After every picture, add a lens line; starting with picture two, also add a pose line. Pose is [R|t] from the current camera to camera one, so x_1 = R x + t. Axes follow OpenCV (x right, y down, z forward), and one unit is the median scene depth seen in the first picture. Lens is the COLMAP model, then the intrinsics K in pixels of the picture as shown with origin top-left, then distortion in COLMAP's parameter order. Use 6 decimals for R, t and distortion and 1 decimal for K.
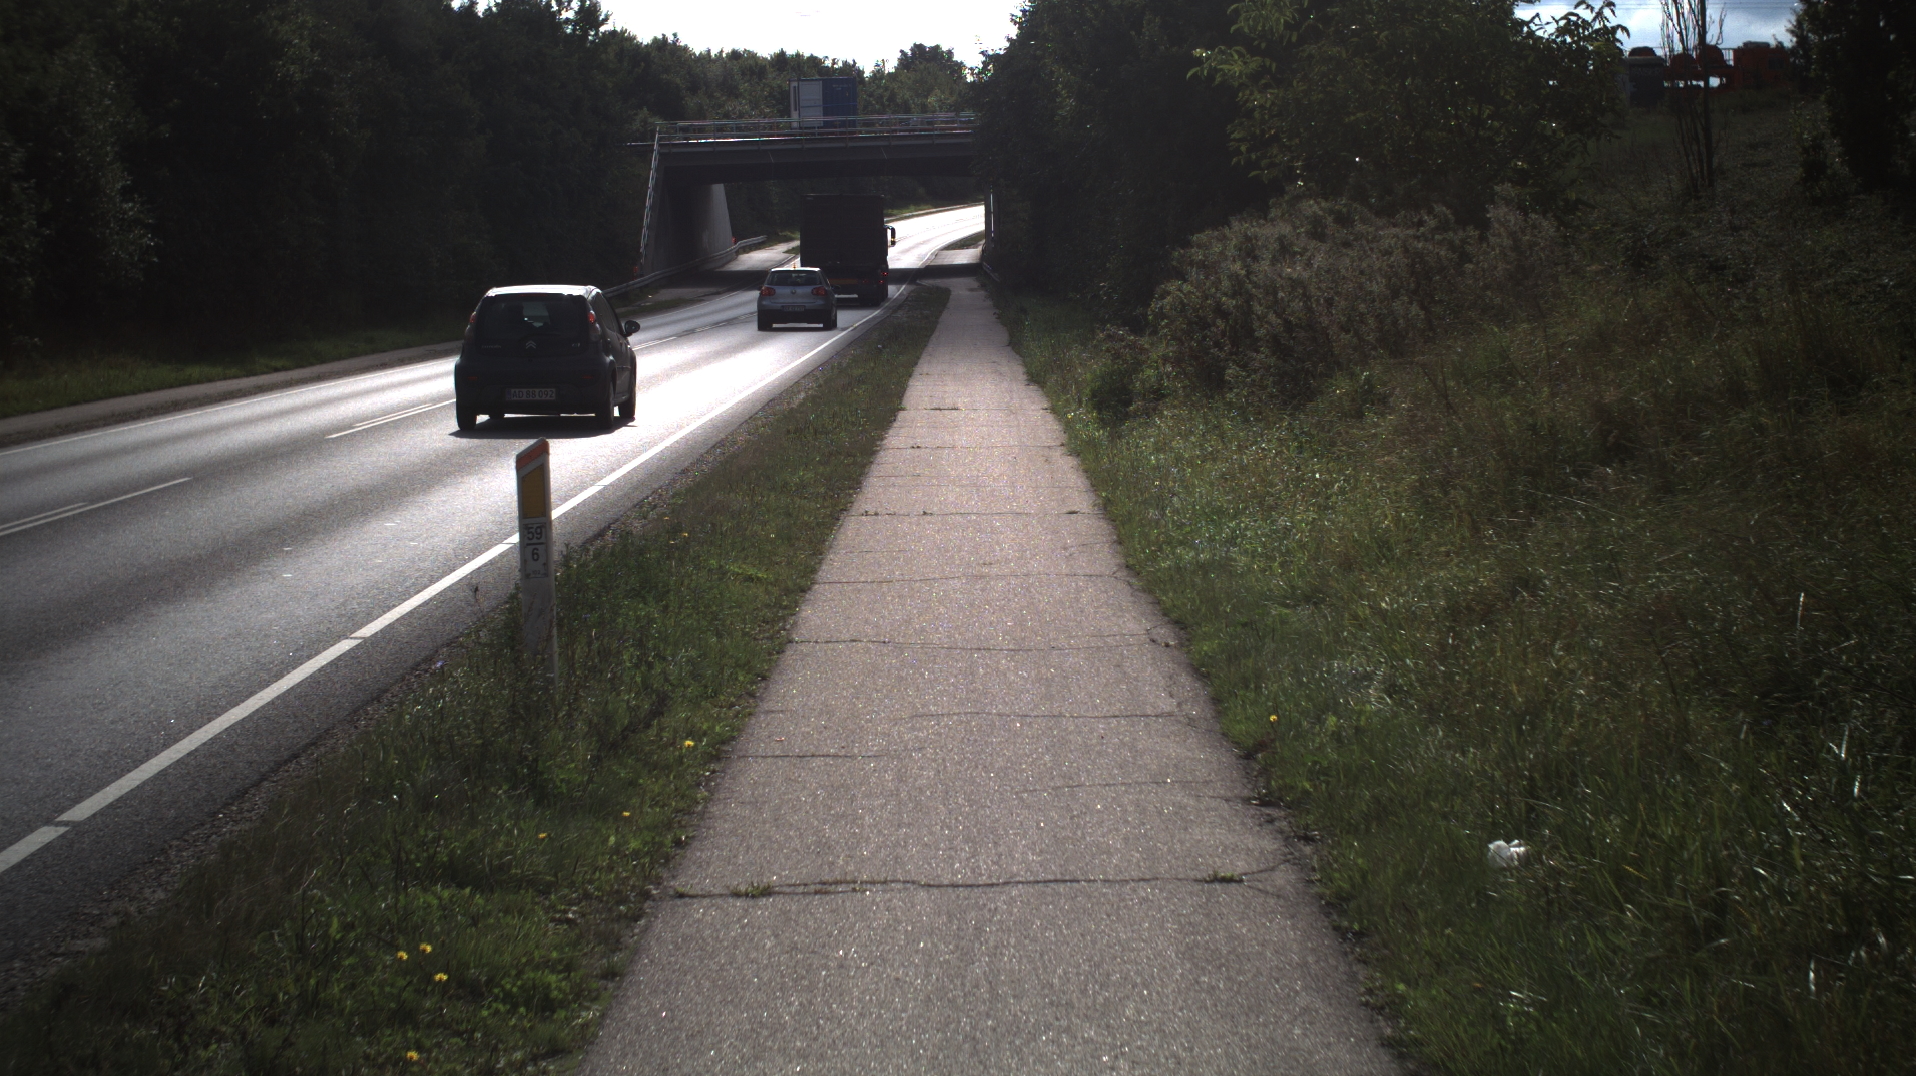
lens RADIAL K [[1625.0, 0, 990.3], [0, 1625.0, 539.3], [0, 0, 1]] dist [0.004645, 0.009673]
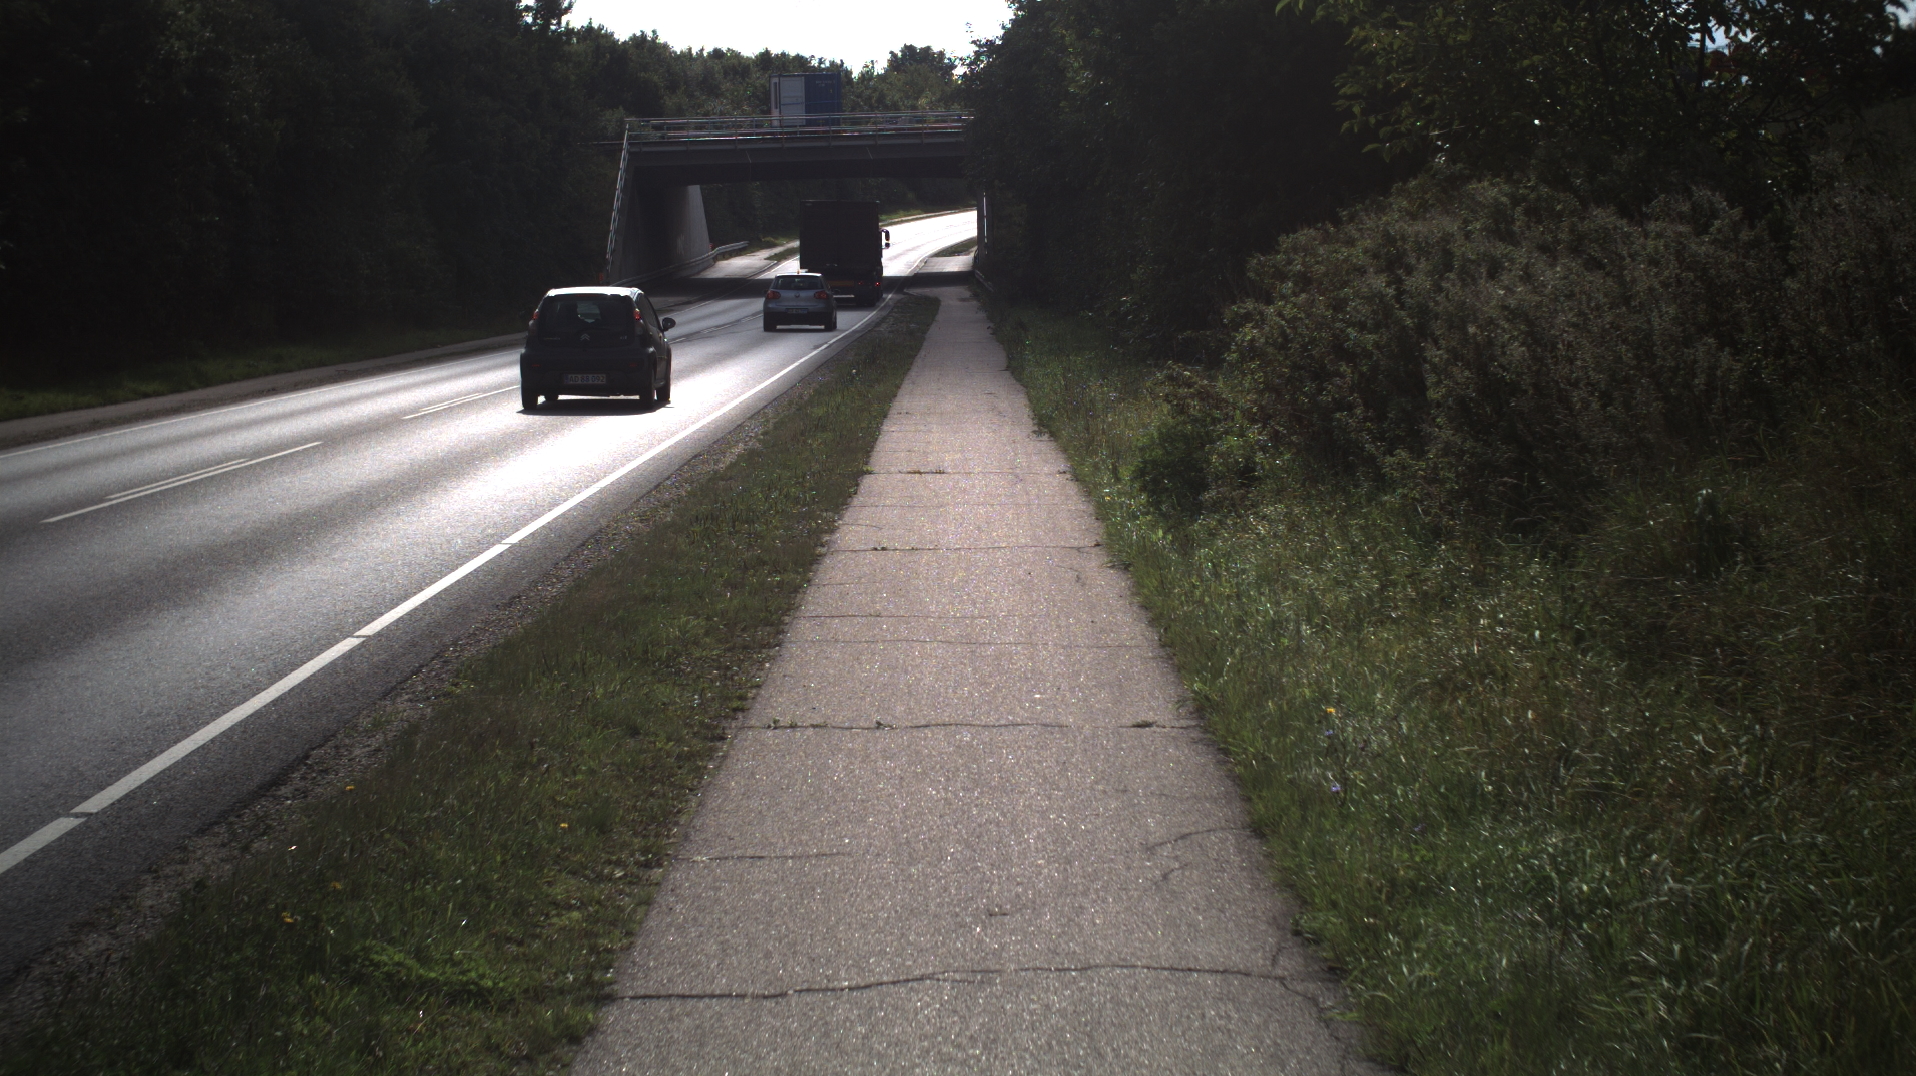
lens RADIAL K [[1234.7, 0, 979.0], [0, 1234.7, 483.6], [0, 0, 1]] dist [-0.006995, 0.004177]
pose [[0.999995, 0.002361, 0.002163, -0.004318], [-0.002370, 0.999987, 0.004549, -0.061574], [-0.002153, -0.004555, 0.999987, 0.350308]]
